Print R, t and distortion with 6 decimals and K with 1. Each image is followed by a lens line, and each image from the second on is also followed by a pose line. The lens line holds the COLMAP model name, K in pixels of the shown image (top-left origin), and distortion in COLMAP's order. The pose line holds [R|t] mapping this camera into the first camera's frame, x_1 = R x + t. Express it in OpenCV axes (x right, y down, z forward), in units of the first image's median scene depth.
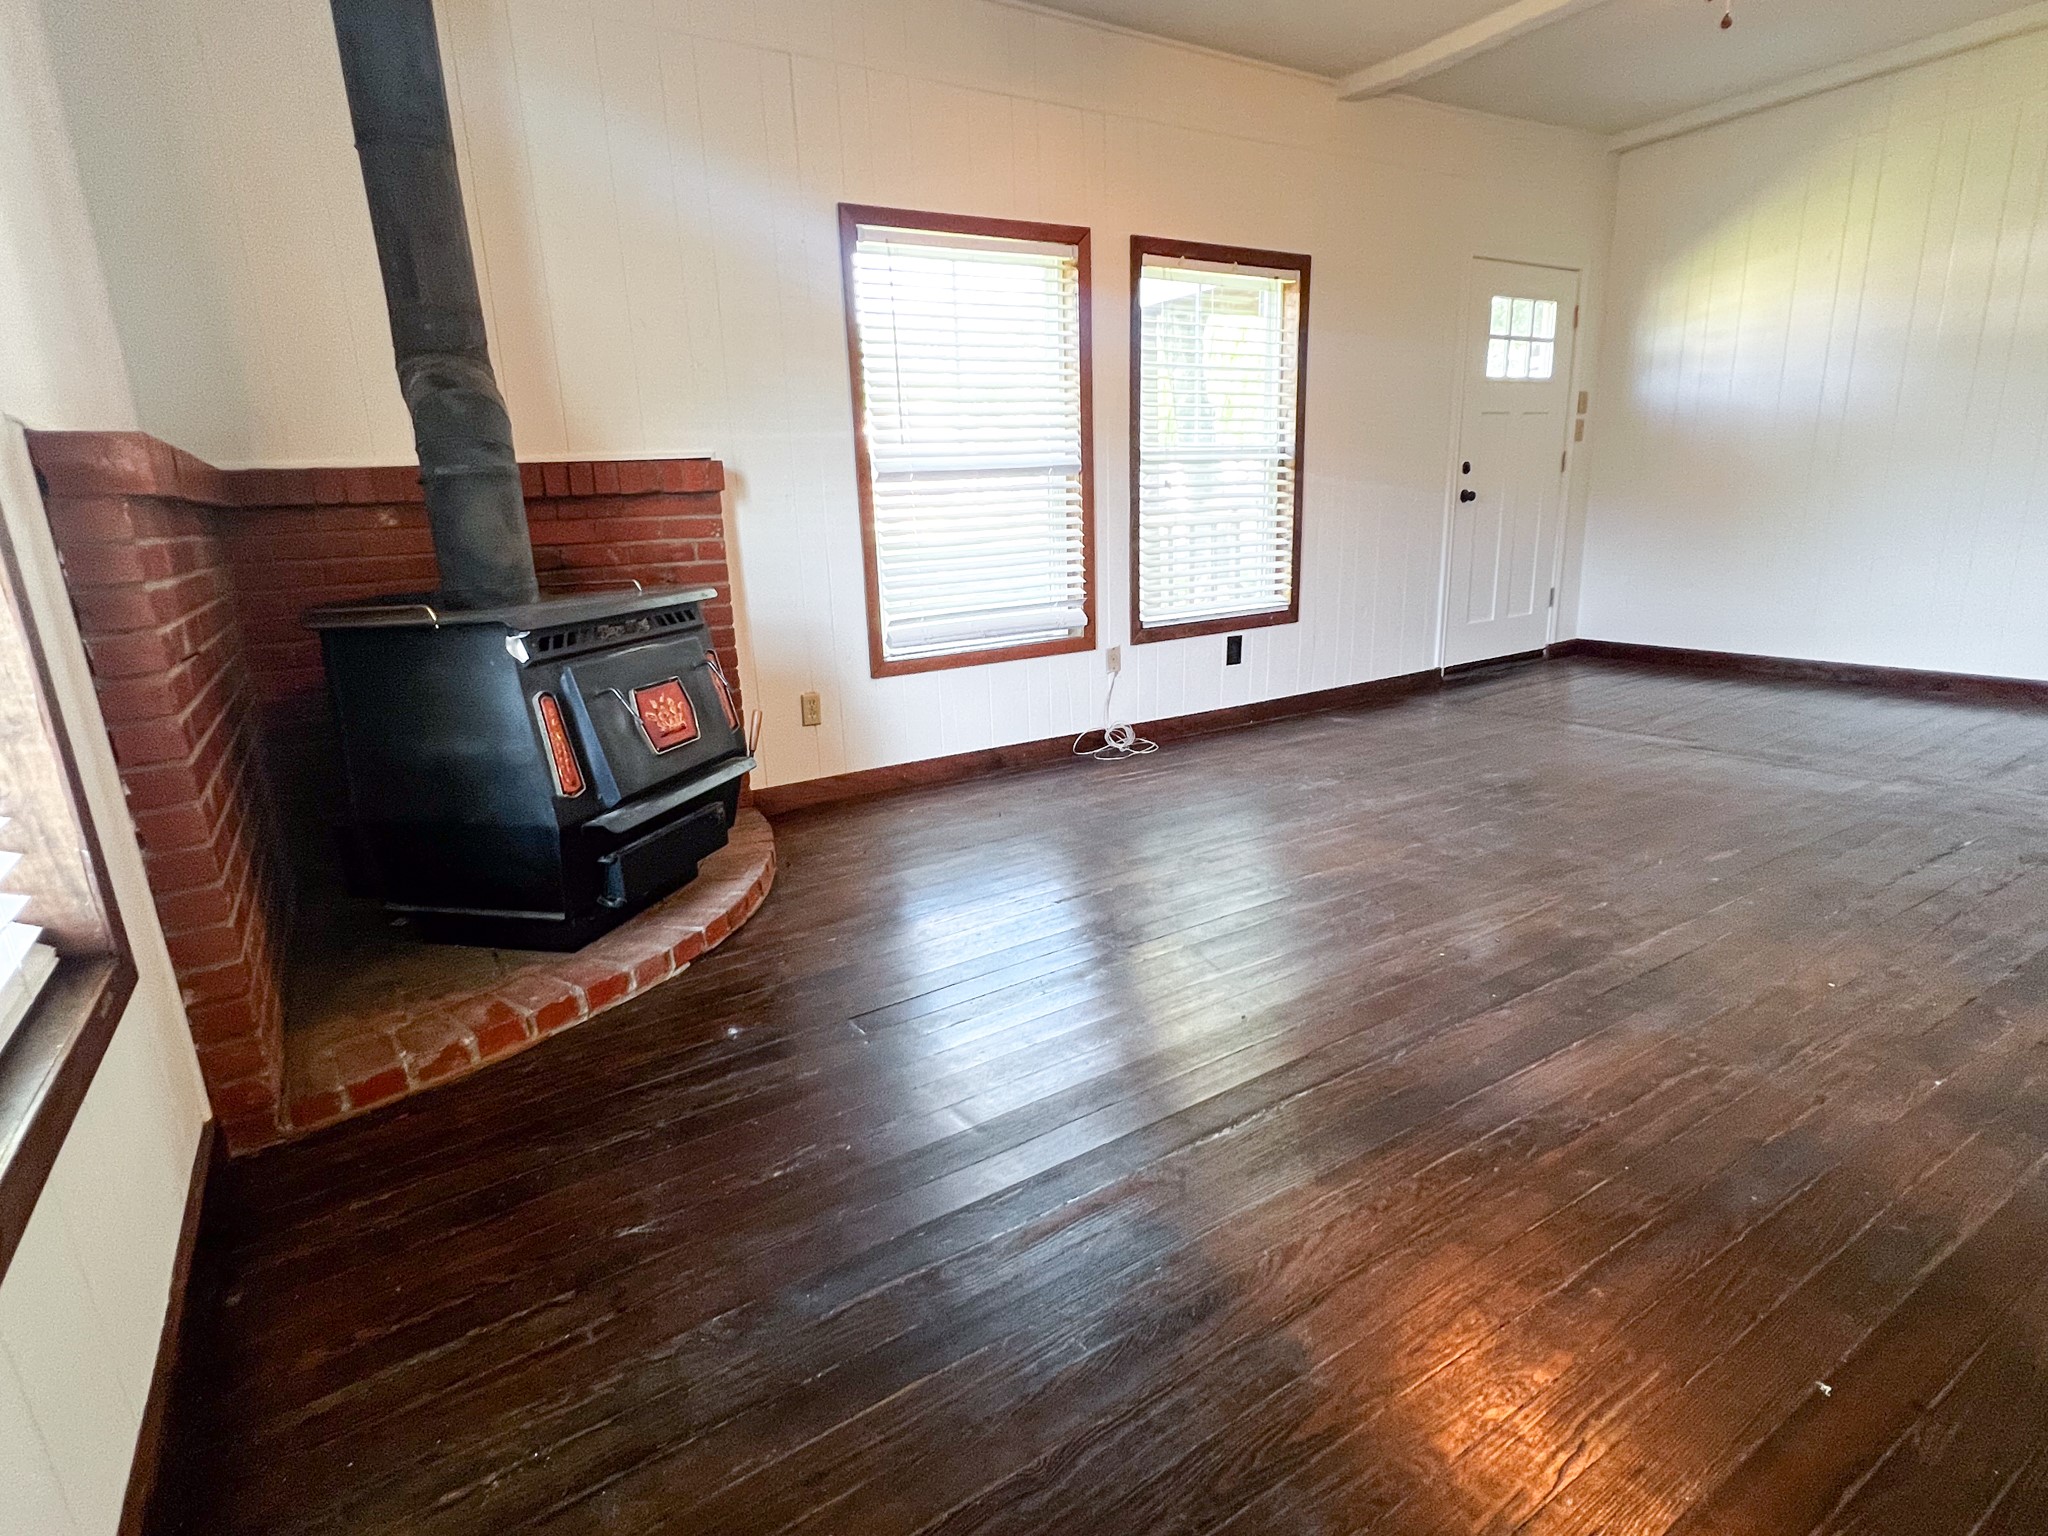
lens RADIAL K [[1048.7, 0, 1023.1], [0, 1048.7, 774.8], [0, 0, 1]] dist [-0.004459, 0.002352]
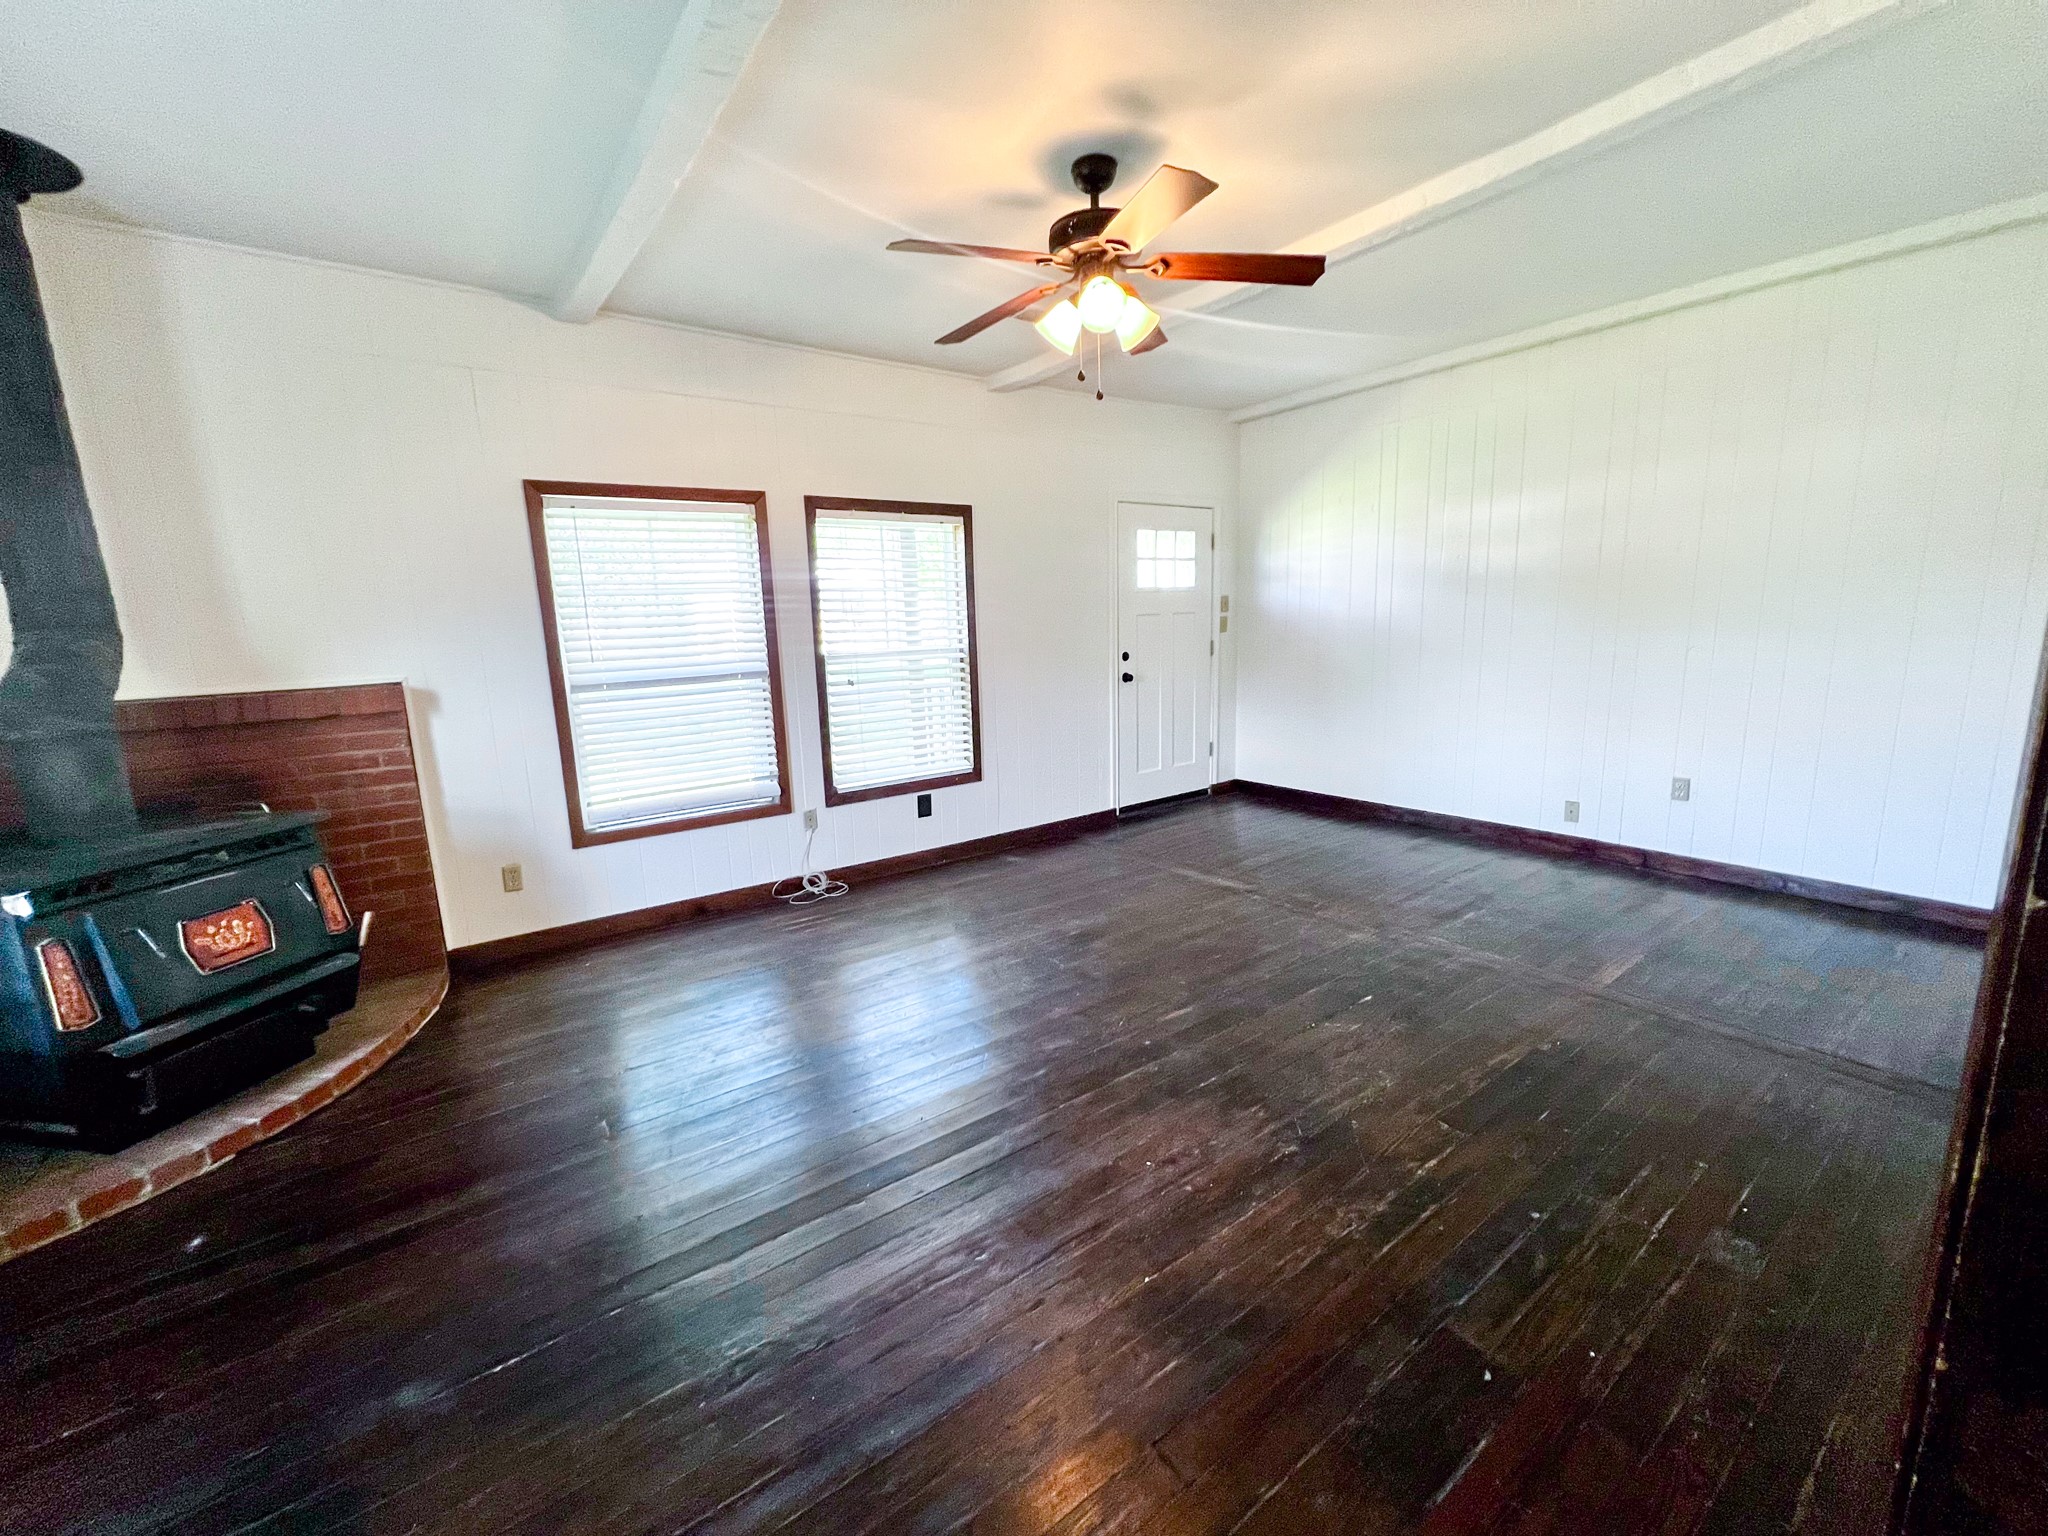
lens RADIAL K [[828.0, 0, 1020.7], [0, 828.0, 769.4], [0, 0, 1]] dist [-0.000600, 0.000544]
pose [[0.997480, -0.005383, 0.070741, 0.271225], [0.011028, 0.996762, -0.079644, -0.090303], [-0.070083, 0.080223, 0.994310, 0.001597]]
